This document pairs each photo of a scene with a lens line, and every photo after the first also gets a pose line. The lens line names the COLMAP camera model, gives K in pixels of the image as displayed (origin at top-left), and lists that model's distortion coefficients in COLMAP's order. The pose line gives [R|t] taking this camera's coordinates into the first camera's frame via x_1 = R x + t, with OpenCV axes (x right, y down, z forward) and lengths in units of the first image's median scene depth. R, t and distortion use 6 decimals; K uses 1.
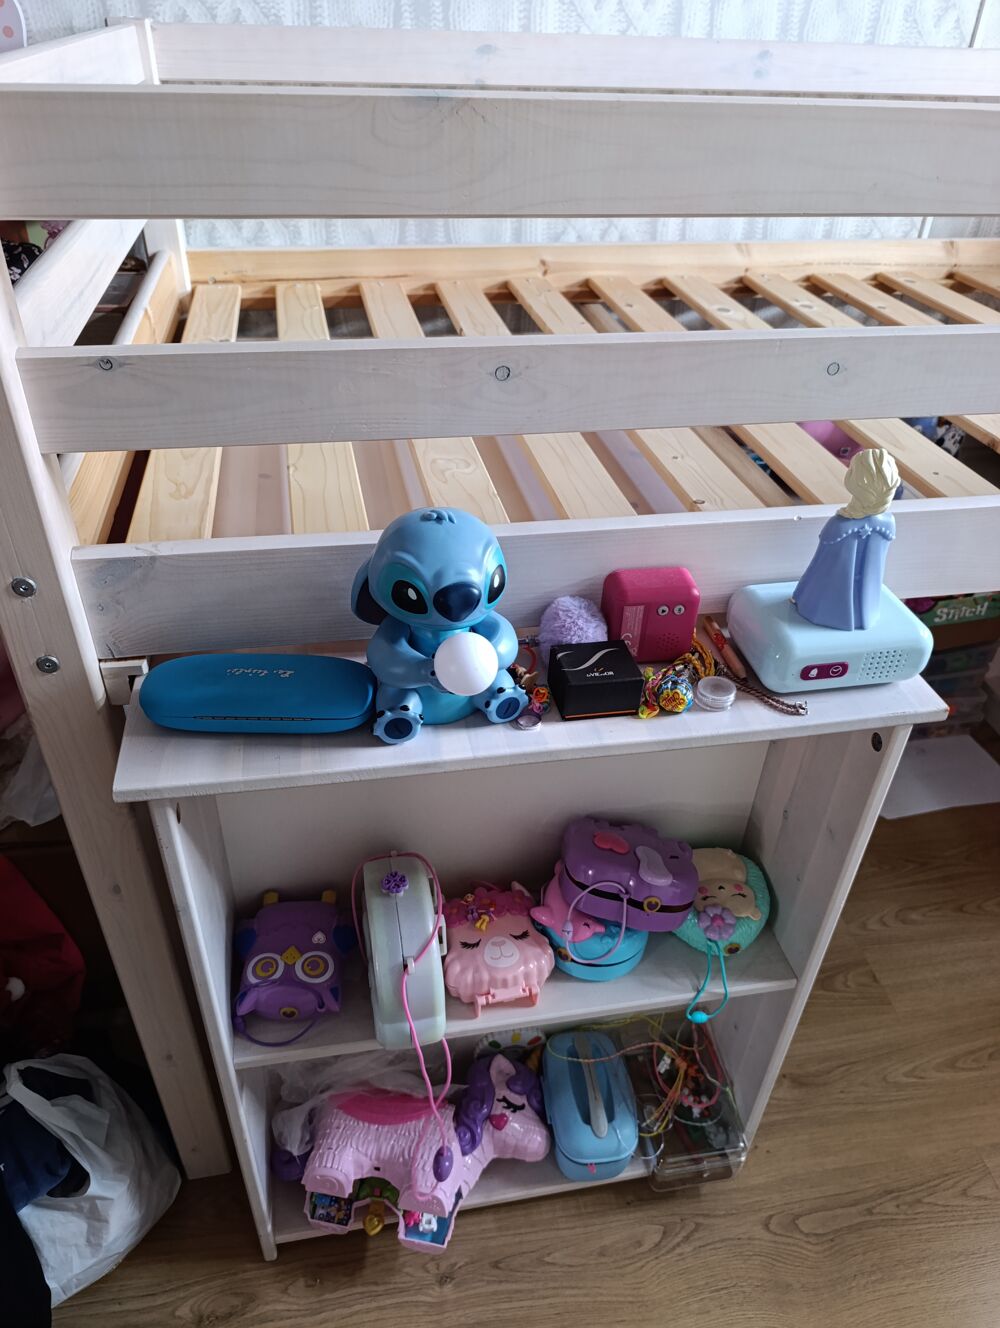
lens RADIAL K [[916.0, 0, 496.6], [0, 916.0, 669.4], [0, 0, 1]] dist [0.017055, -0.030133]
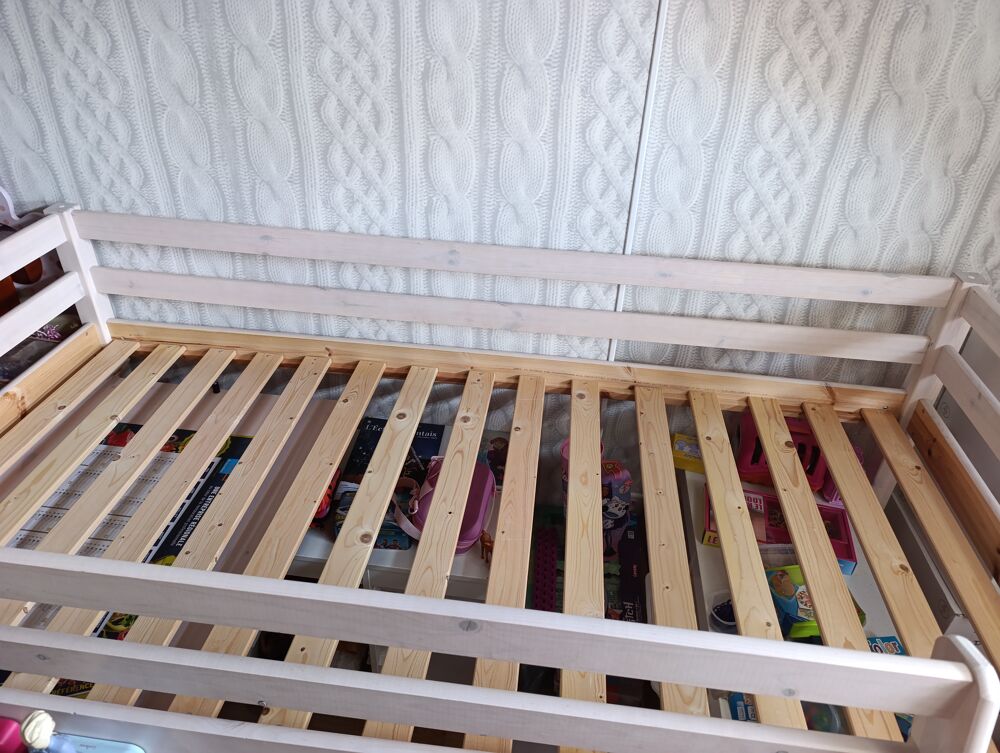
lens RADIAL K [[684.7, 0, 503.5], [0, 684.7, 377.3], [0, 0, 1]] dist [0.027780, -0.030583]
pose [[0.953985, 0.170228, -0.246851, 0.876892], [-0.184198, 0.982285, -0.034472, -0.589974], [0.236610, 0.078355, 0.968440, -0.028698]]
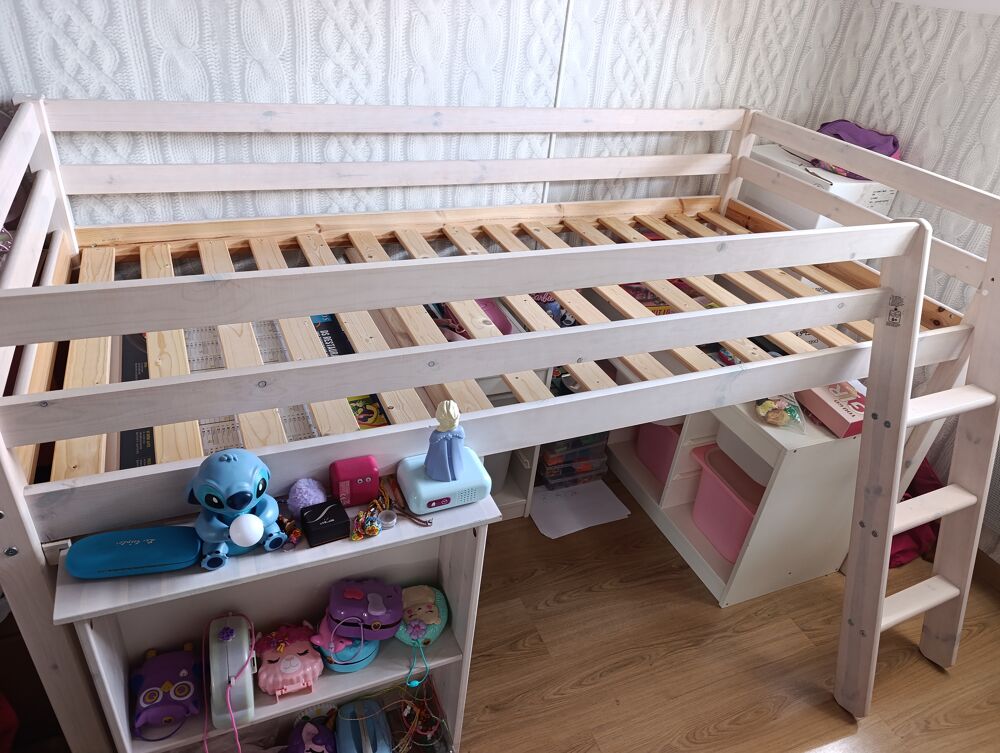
lens RADIAL K [[684.7, 0, 503.5], [0, 684.7, 377.3], [0, 0, 1]] dist [0.027780, -0.030583]
pose [[0.972027, -0.063210, 0.226202, 0.111909], [0.075512, 0.996077, -0.046144, -0.130650], [-0.222398, 0.061934, 0.972987, -0.358078]]
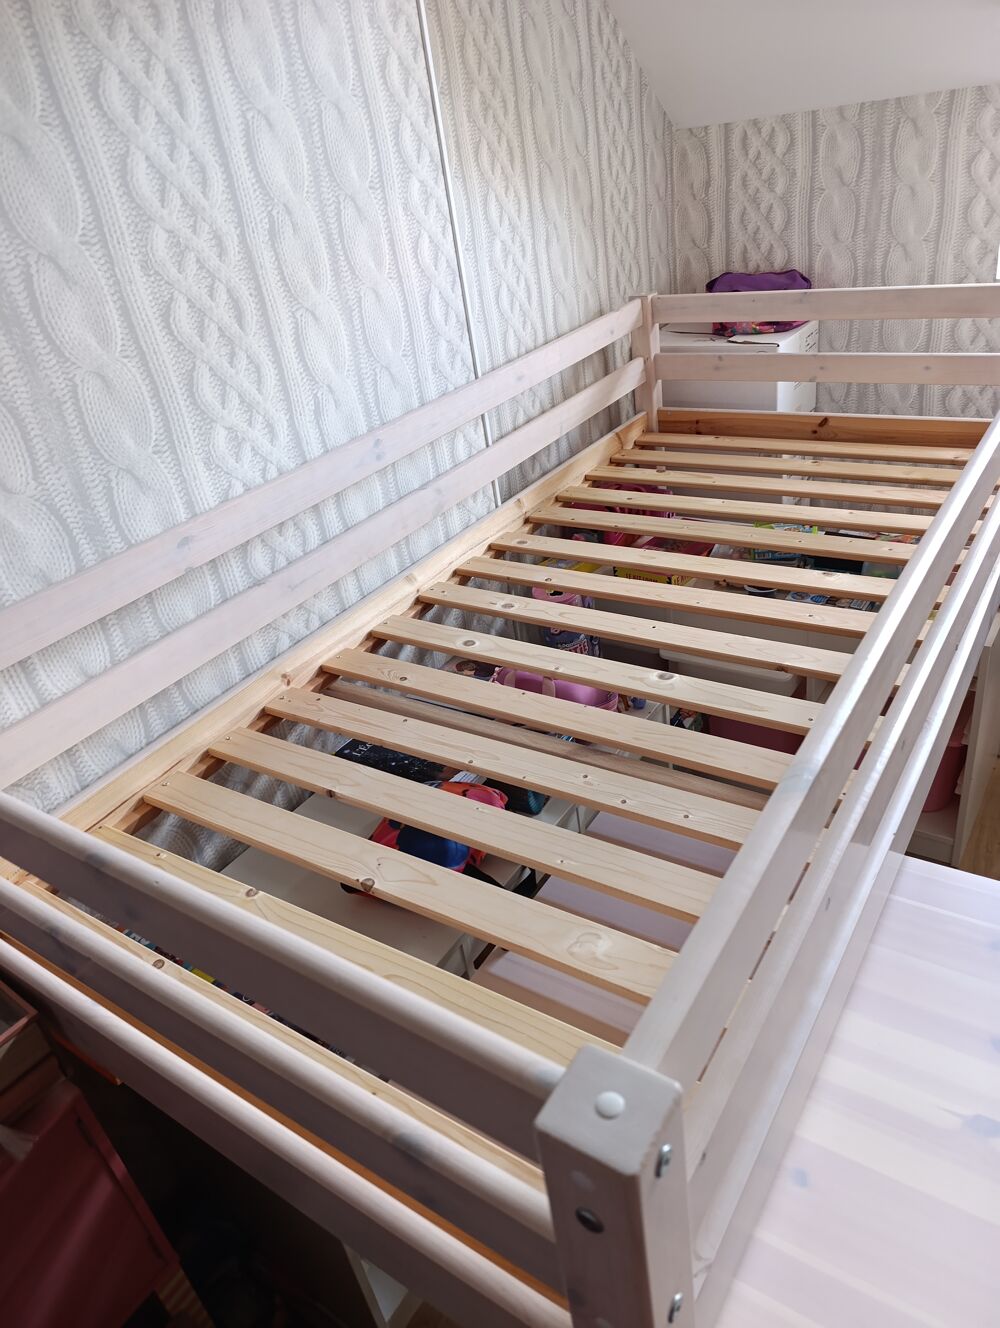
lens RADIAL K [[909.3, 0, 505.8], [0, 909.3, 663.3], [0, 0, 1]] dist [0.027780, -0.030583]
pose [[0.688374, -0.471001, 0.551634, -0.469217], [0.548766, 0.835488, 0.028569, -0.499594], [-0.474339, 0.283052, 0.833597, 0.060985]]
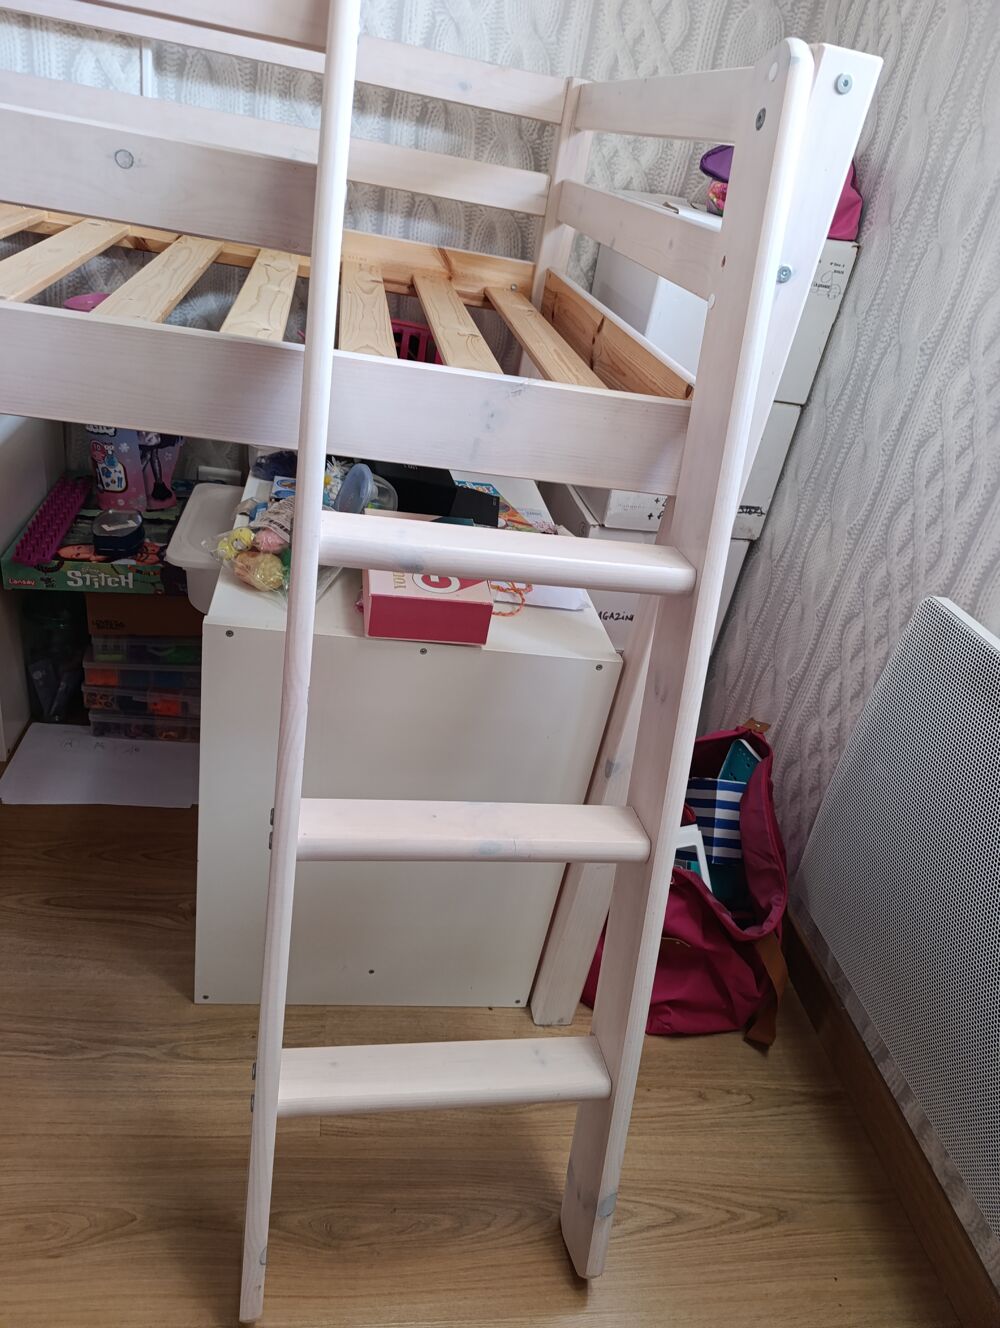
lens RADIAL K [[920.4, 0, 500.6], [0, 920.4, 669.1], [0, 0, 1]] dist [0.029907, -0.032674]
pose [[0.988434, 0.147275, 0.036169, 1.336993], [-0.141999, 0.982542, -0.120201, 0.120215], [-0.053240, 0.113674, 0.992091, 0.131209]]
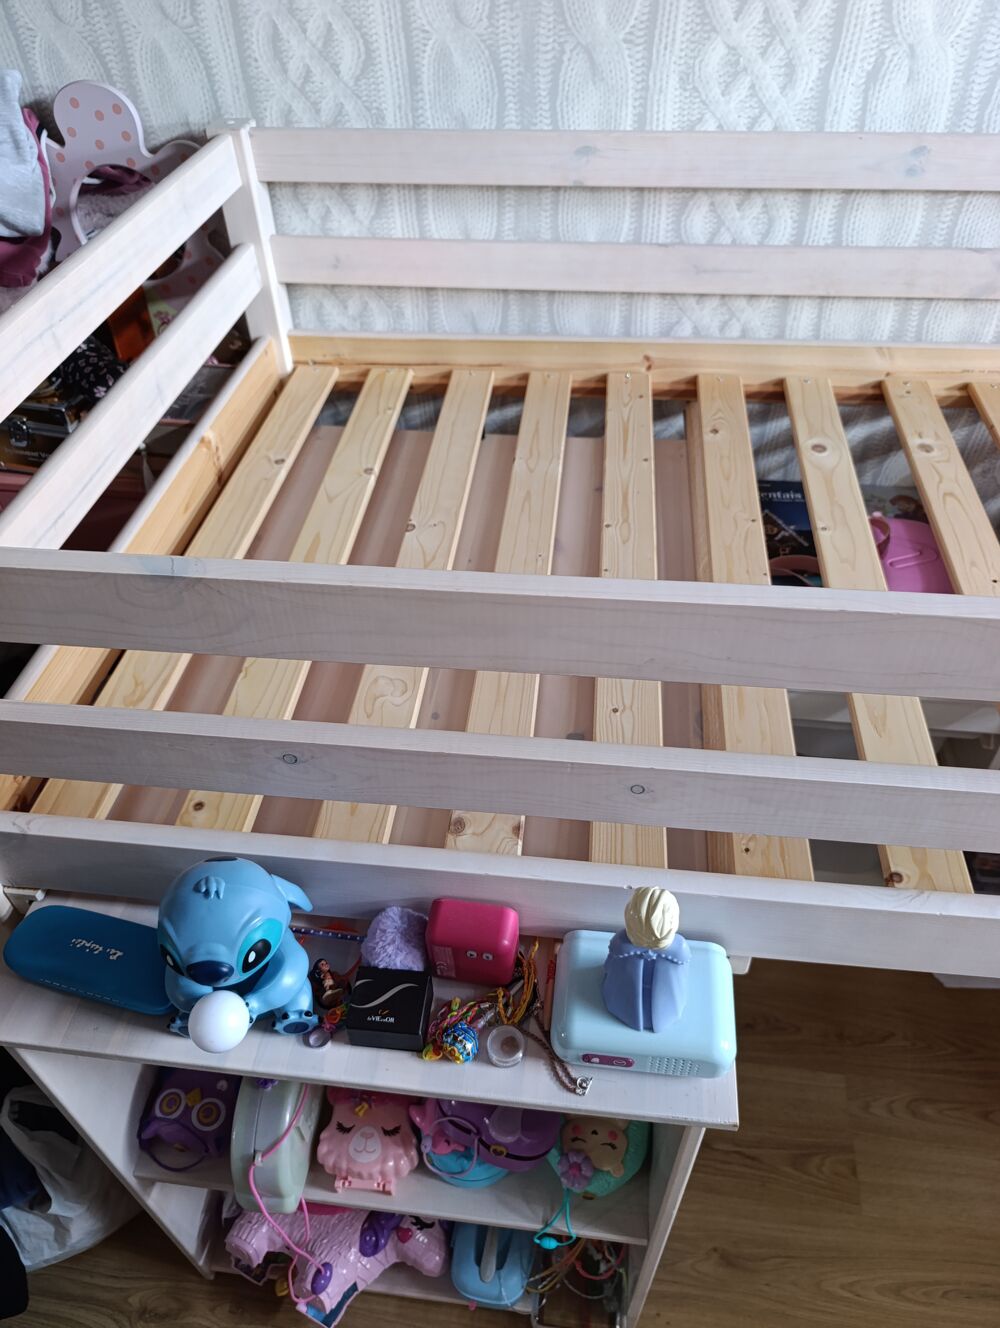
lens RADIAL K [[918.4, 0, 505.6], [0, 918.4, 667.6], [0, 0, 1]] dist [0.015134, -0.027932]
pose [[0.954048, 0.167570, -0.248421, 0.284086], [-0.134330, 0.980224, 0.145312, -0.358985], [0.267858, -0.105264, 0.957691, 0.045860]]
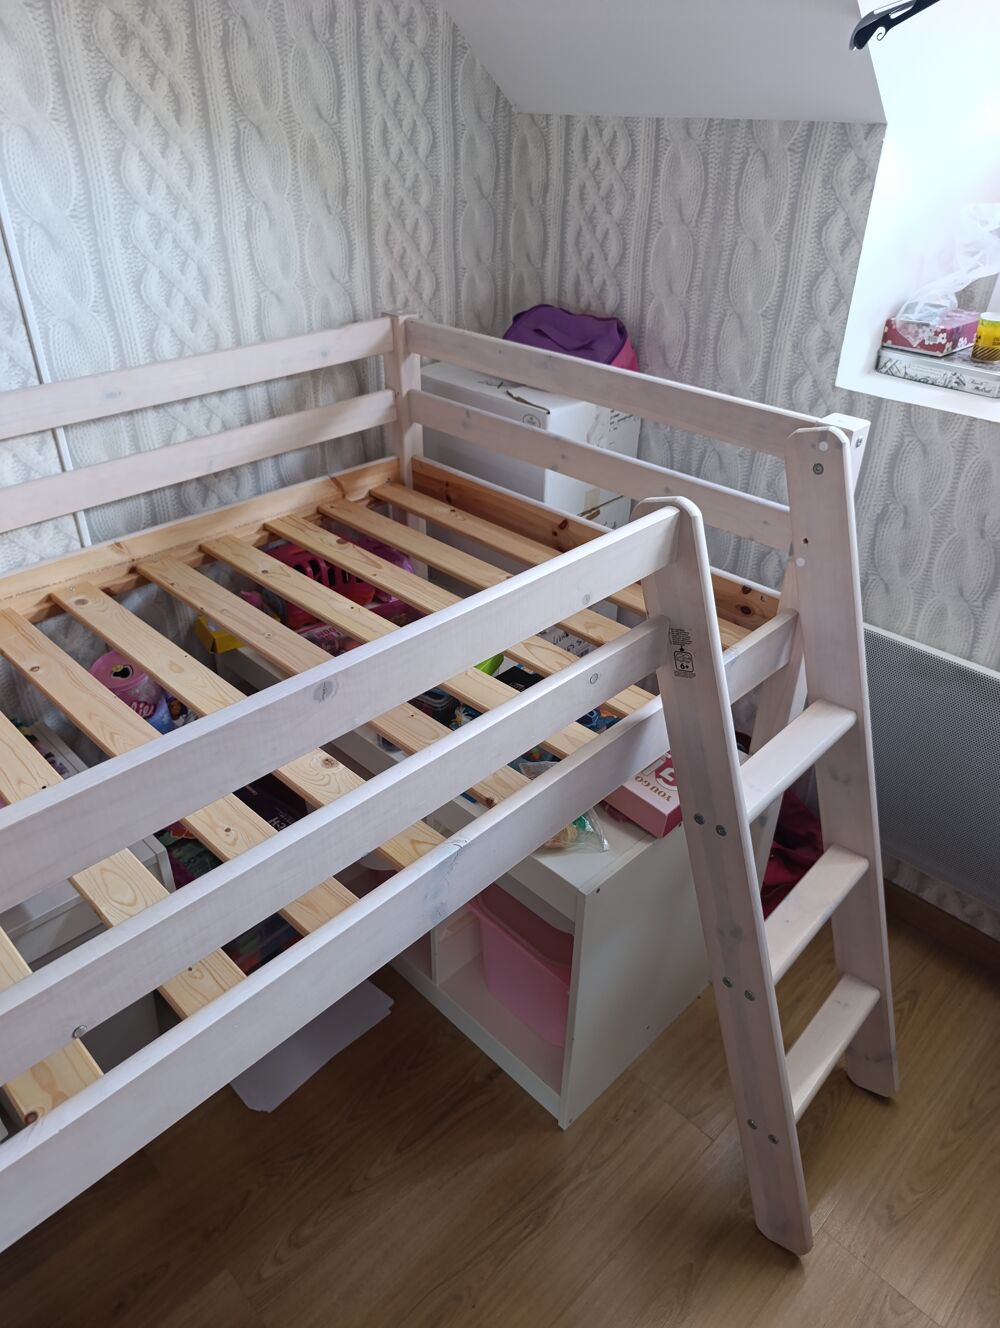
lens RADIAL K [[914.2, 0, 494.2], [0, 914.2, 661.2], [0, 0, 1]] dist [0.028300, -0.032784]
pose [[0.824938, -0.319455, 0.466290, 0.506628], [0.348451, 0.936981, 0.025463, -0.357223], [-0.445039, 0.141473, 0.884266, -0.048408]]
